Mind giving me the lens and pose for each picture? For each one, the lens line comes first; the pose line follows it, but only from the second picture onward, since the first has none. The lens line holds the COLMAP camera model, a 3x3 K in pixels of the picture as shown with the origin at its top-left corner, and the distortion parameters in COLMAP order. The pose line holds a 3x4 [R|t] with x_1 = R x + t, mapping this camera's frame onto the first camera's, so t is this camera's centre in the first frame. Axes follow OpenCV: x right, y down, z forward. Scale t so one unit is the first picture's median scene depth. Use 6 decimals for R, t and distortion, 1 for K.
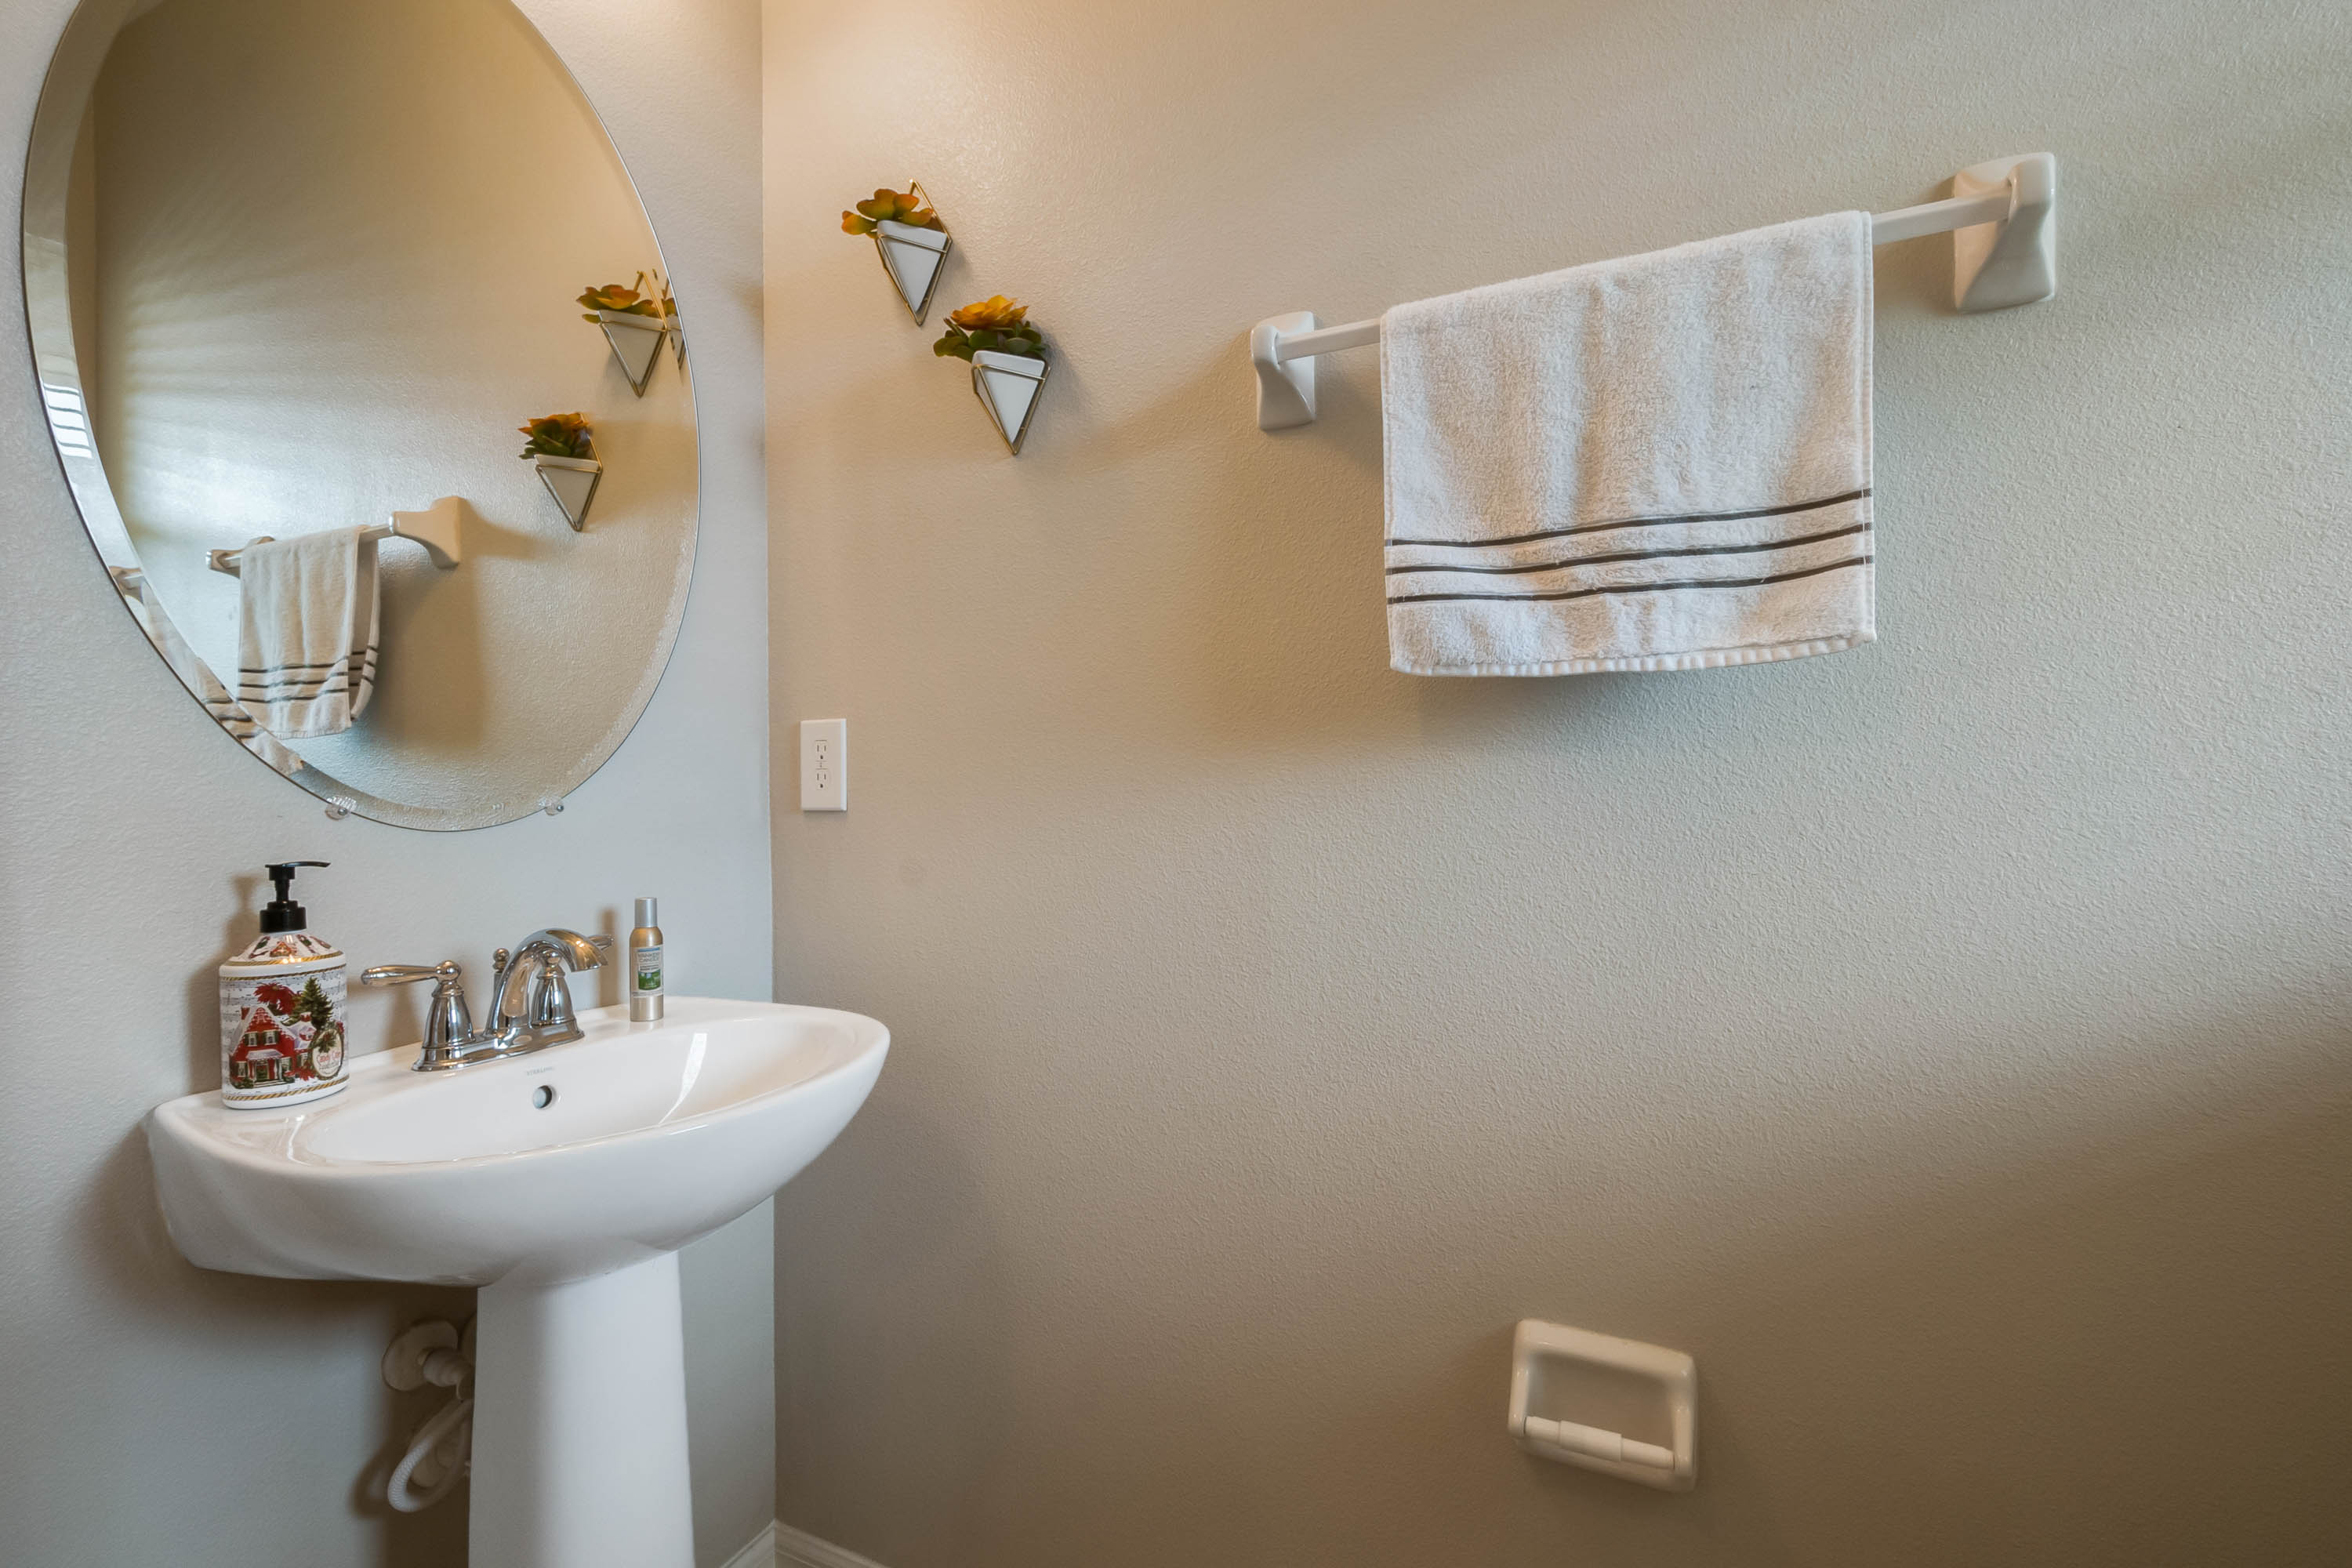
lens RADIAL K [[1012.9, 0, 1169.3], [0, 1012.9, 788.7], [0, 0, 1]] dist [-0.010317, 0.003994]
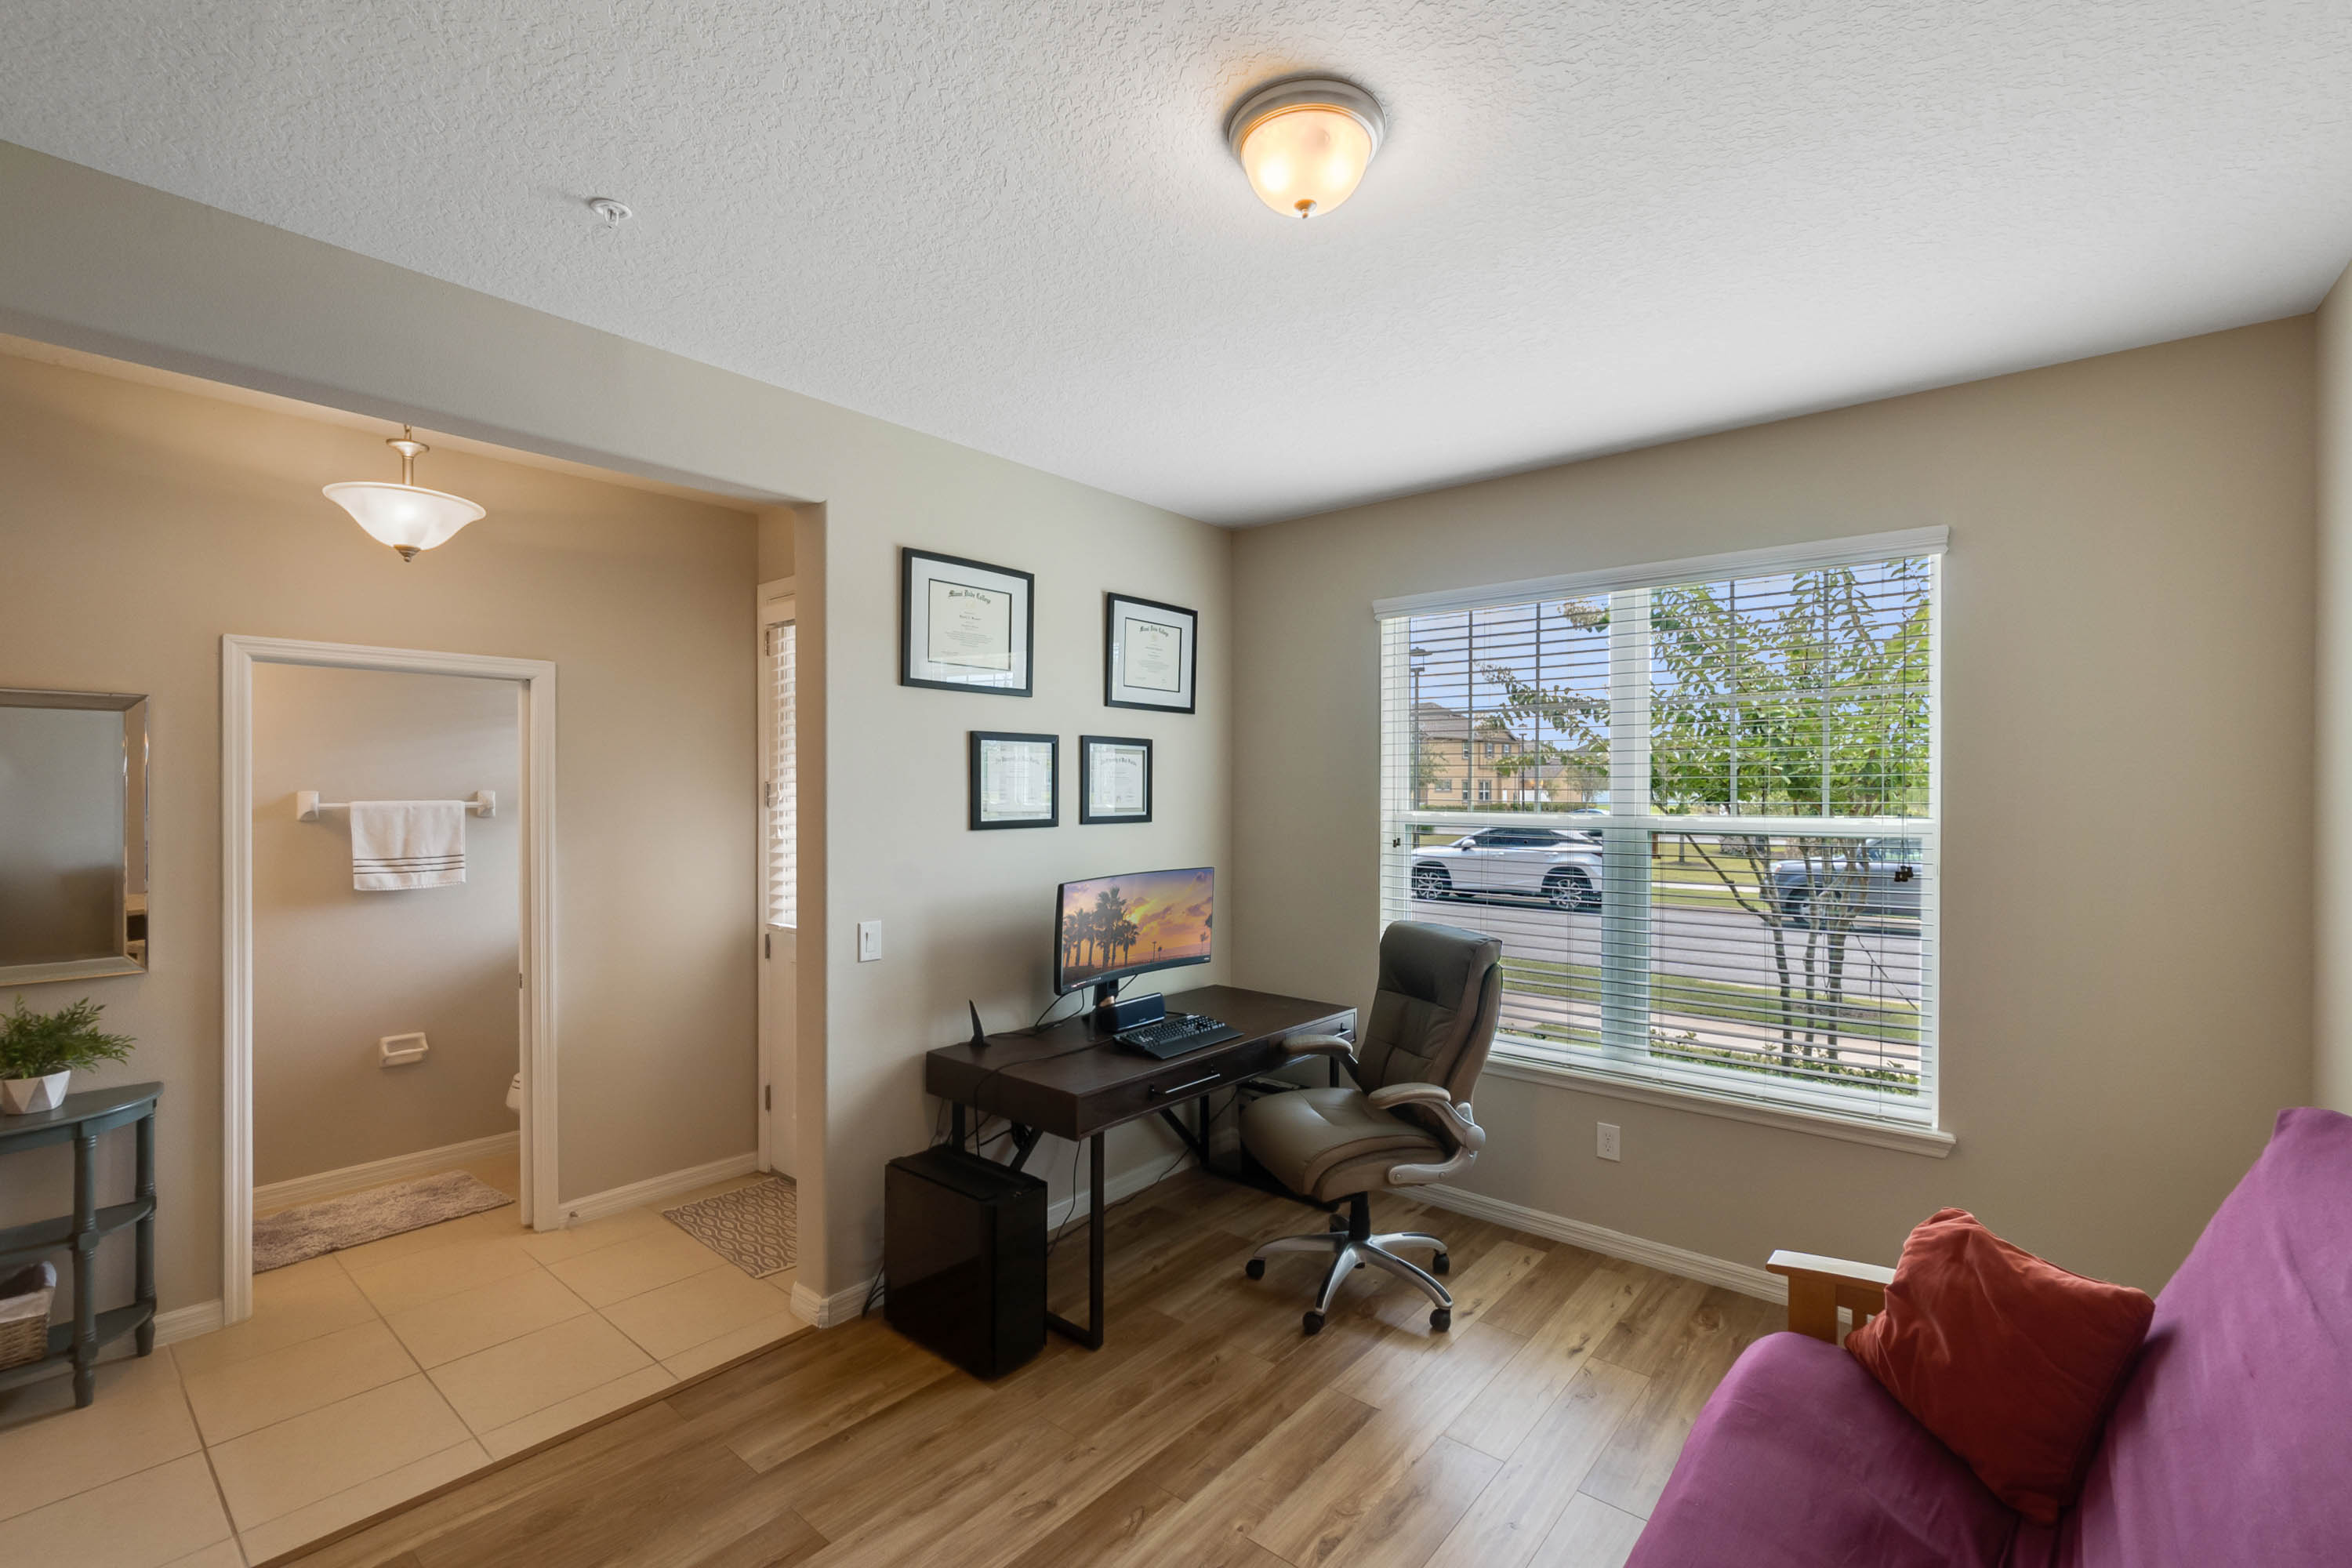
lens RADIAL K [[1012.9, 0, 1170.1], [0, 1012.9, 790.7], [0, 0, 1]] dist [-0.010317, 0.003994]
pose [[0.248907, 0.007941, 0.968495, -3.238377], [-0.000855, 0.999968, -0.007980, -0.533574], [-0.968527, 0.001158, 0.248906, -3.608442]]
